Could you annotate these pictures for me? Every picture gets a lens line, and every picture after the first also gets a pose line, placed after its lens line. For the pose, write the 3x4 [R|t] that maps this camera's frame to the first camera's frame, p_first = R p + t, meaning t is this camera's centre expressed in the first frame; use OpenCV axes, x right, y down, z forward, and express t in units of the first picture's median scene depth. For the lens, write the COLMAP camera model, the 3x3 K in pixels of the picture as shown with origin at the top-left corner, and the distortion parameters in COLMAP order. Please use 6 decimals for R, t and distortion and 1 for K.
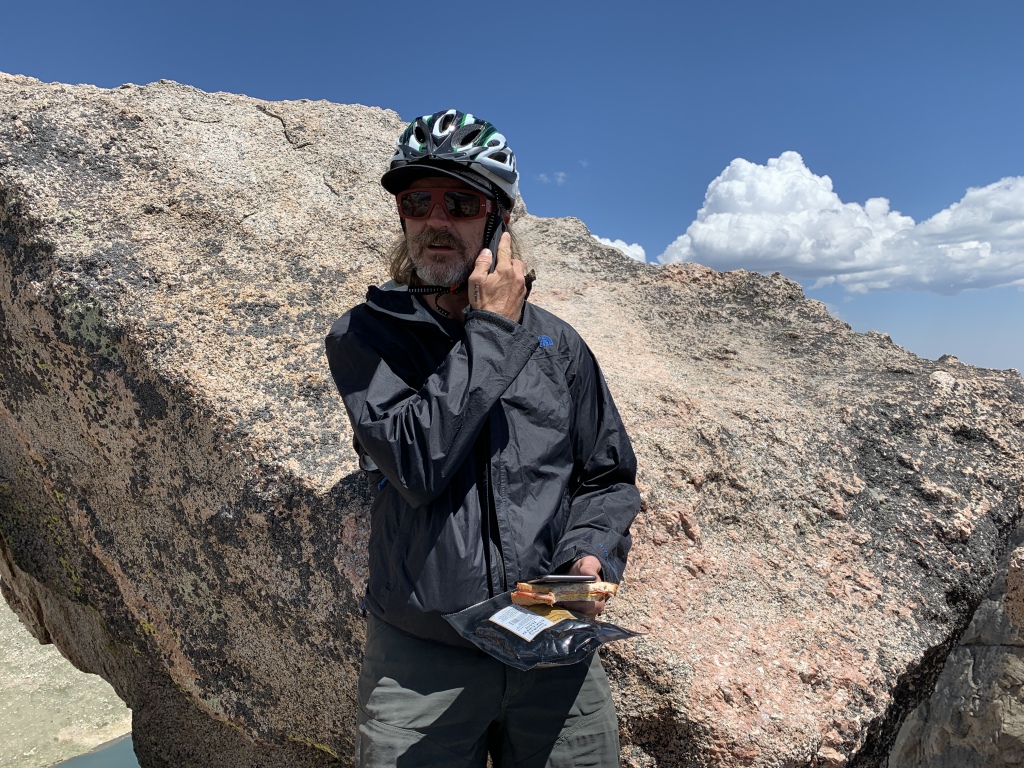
lens RADIAL K [[769.3, 0, 515.6], [0, 769.3, 389.4], [0, 0, 1]] dist [0.003317, -0.001366]
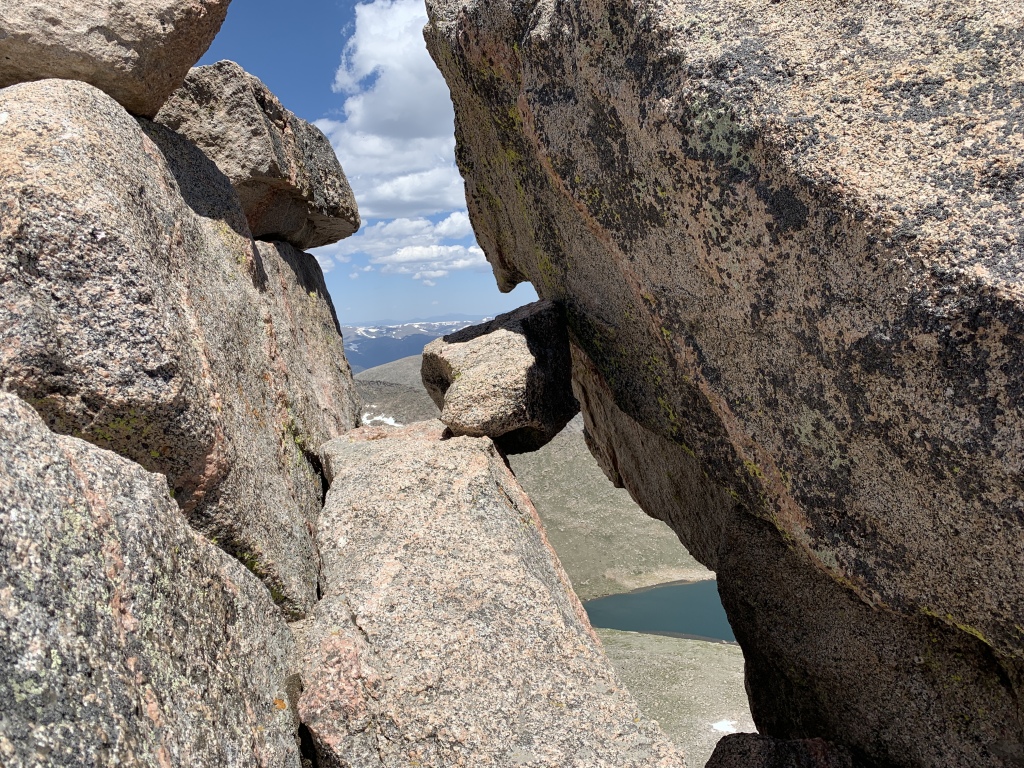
lens RADIAL K [[769.3, 0, 515.7], [0, 769.3, 375.2], [0, 0, 1]] dist [0.003317, -0.001366]
pose [[0.798729, 0.047182, -0.599838, -0.170636], [0.027771, 0.992968, 0.115084, 0.088054], [0.601050, -0.108579, 0.791802, 0.078635]]
